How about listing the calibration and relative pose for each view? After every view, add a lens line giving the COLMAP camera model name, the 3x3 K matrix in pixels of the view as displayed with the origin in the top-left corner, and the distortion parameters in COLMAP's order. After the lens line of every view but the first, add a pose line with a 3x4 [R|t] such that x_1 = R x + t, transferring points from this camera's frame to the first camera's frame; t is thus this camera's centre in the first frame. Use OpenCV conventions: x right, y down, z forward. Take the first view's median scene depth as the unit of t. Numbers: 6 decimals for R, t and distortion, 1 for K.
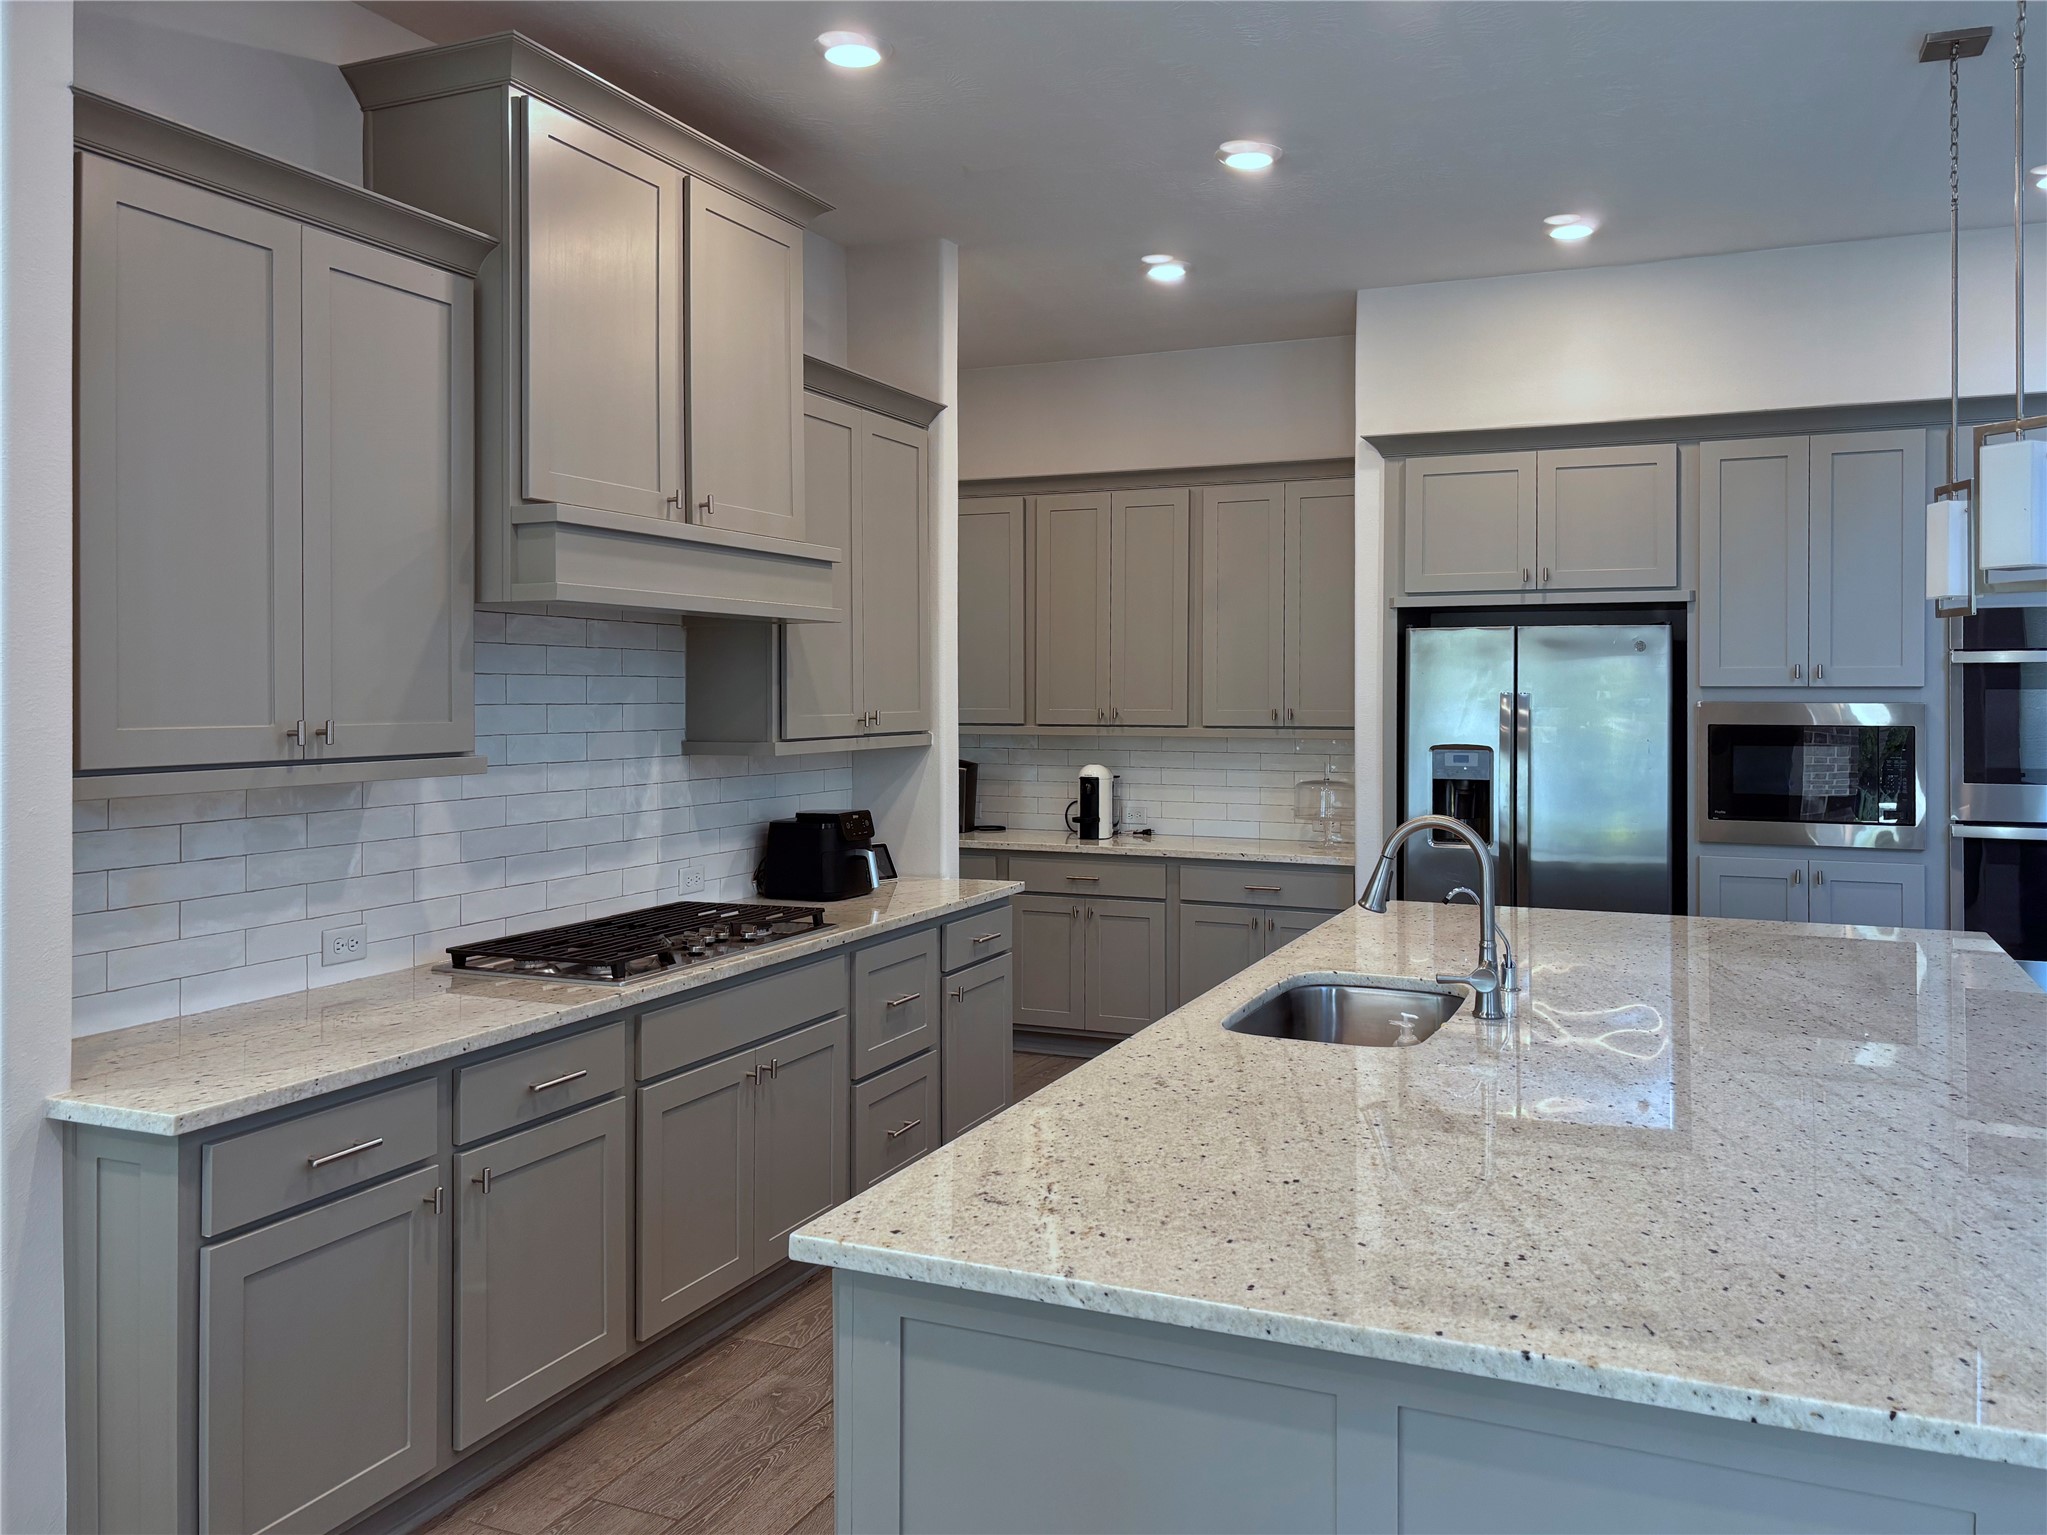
lens RADIAL K [[1613.8, 0, 1022.1], [0, 1613.8, 683.7], [0, 0, 1]] dist [0.054189, -0.060407]
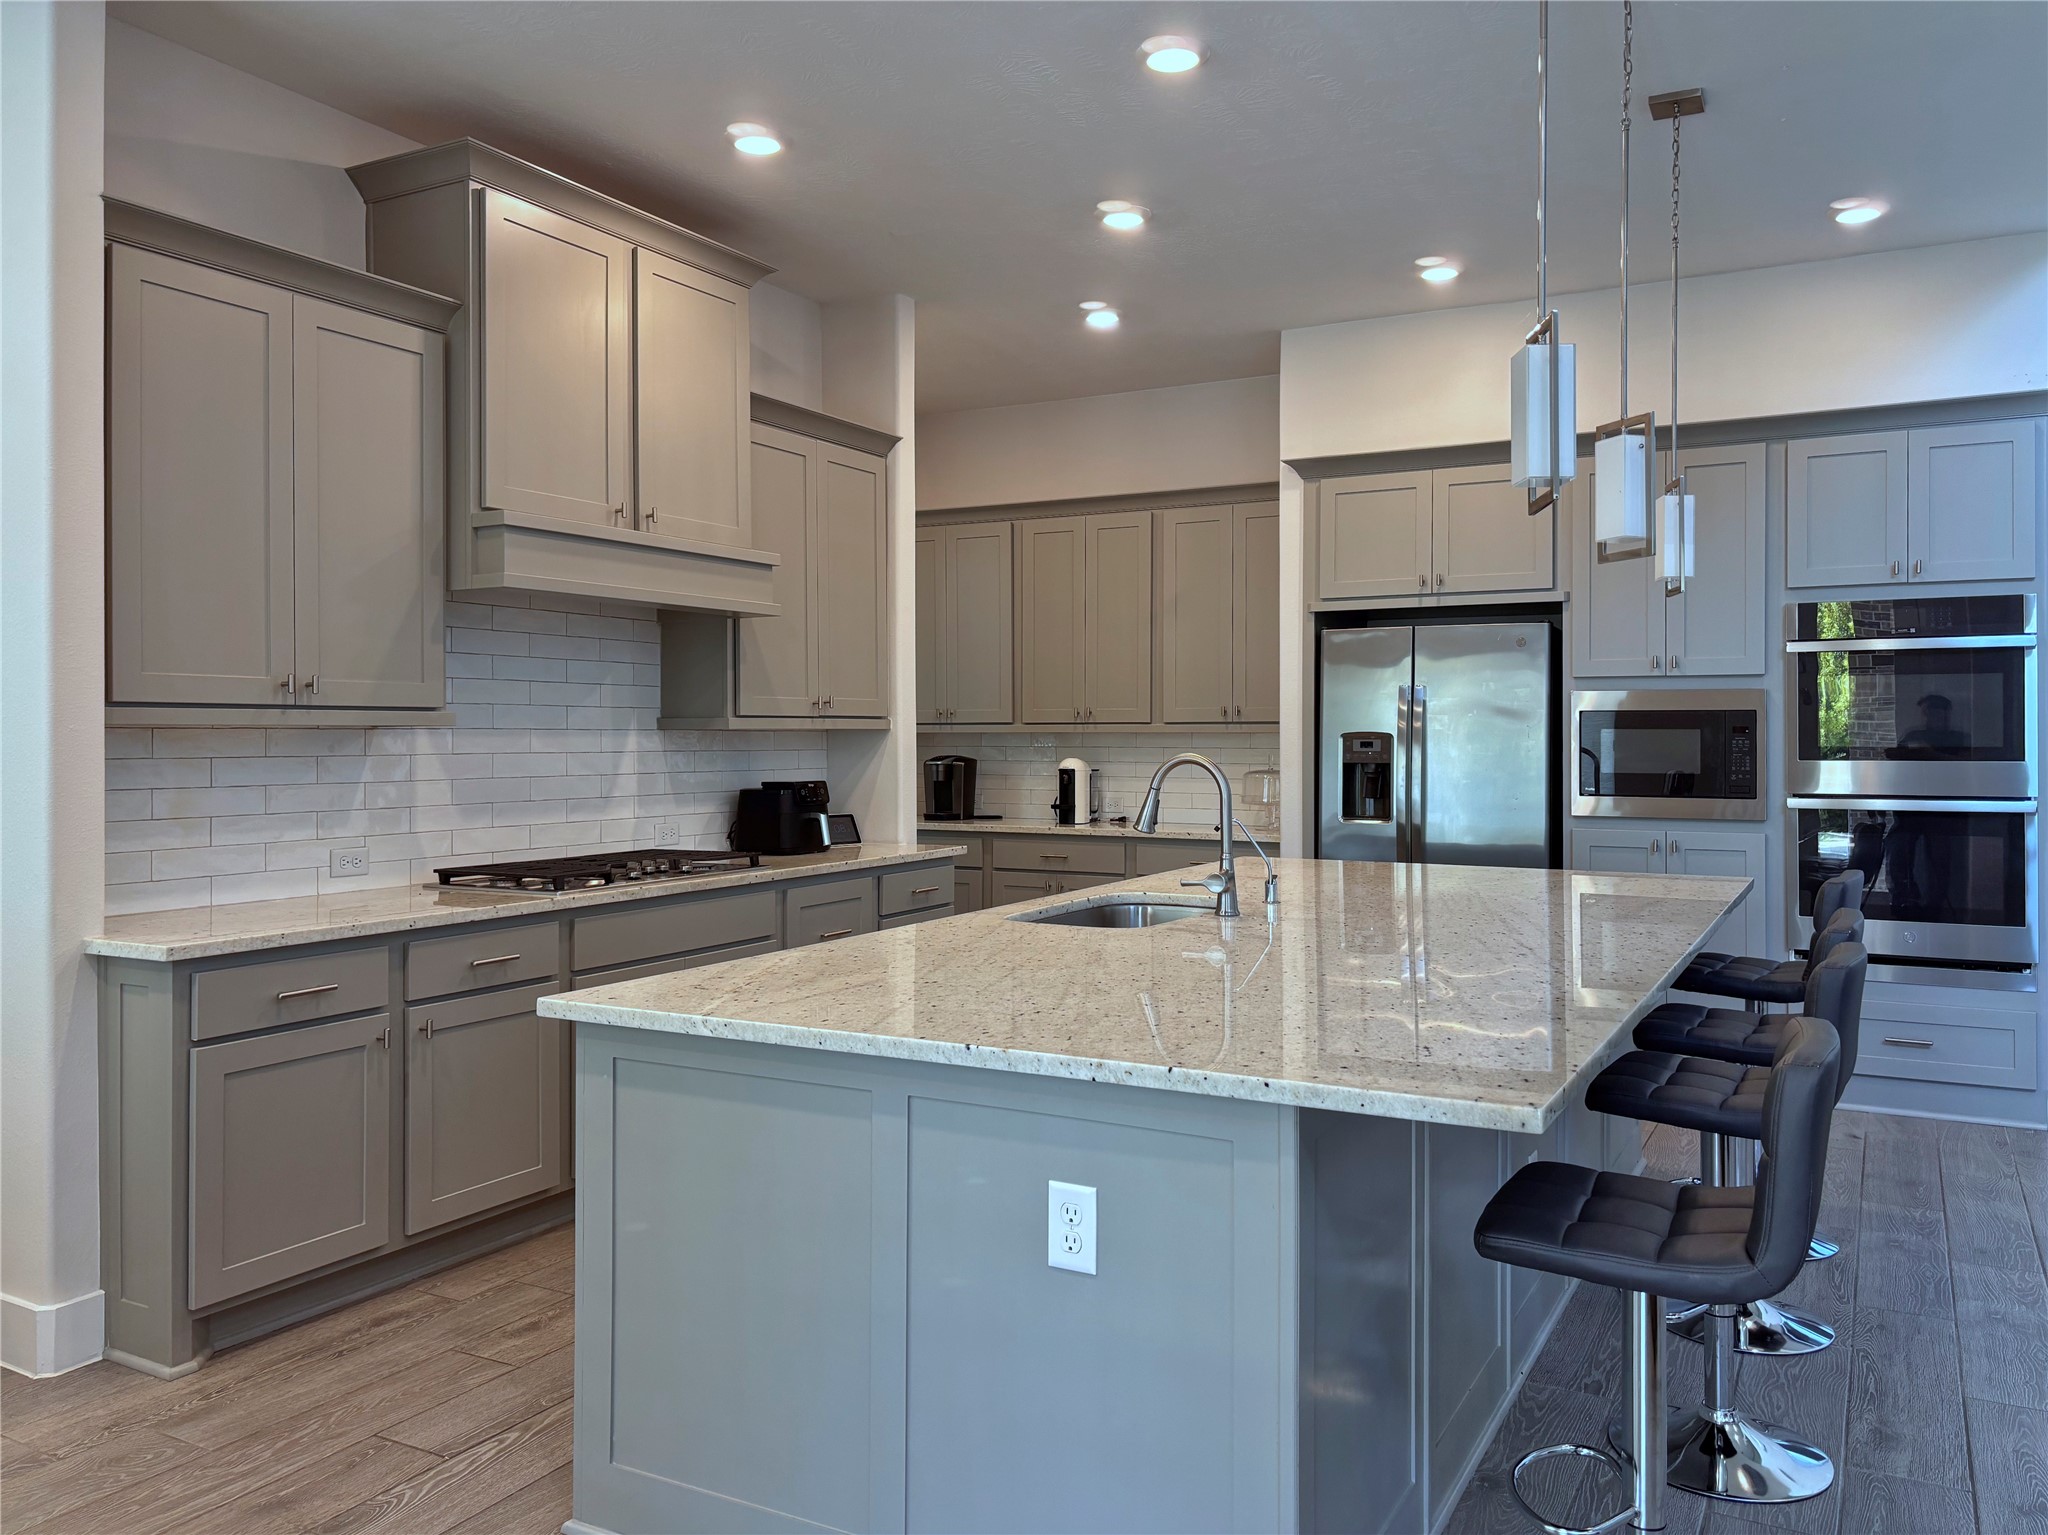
lens RADIAL K [[1558.4, 0, 1027.7], [0, 1558.4, 727.2], [0, 0, 1]] dist [0.053797, -0.069175]
pose [[0.996250, -0.001490, -0.086508, 0.189925], [0.001524, 0.999999, 0.000335, 0.049188], [0.086508, -0.000465, 0.996251, -0.152201]]
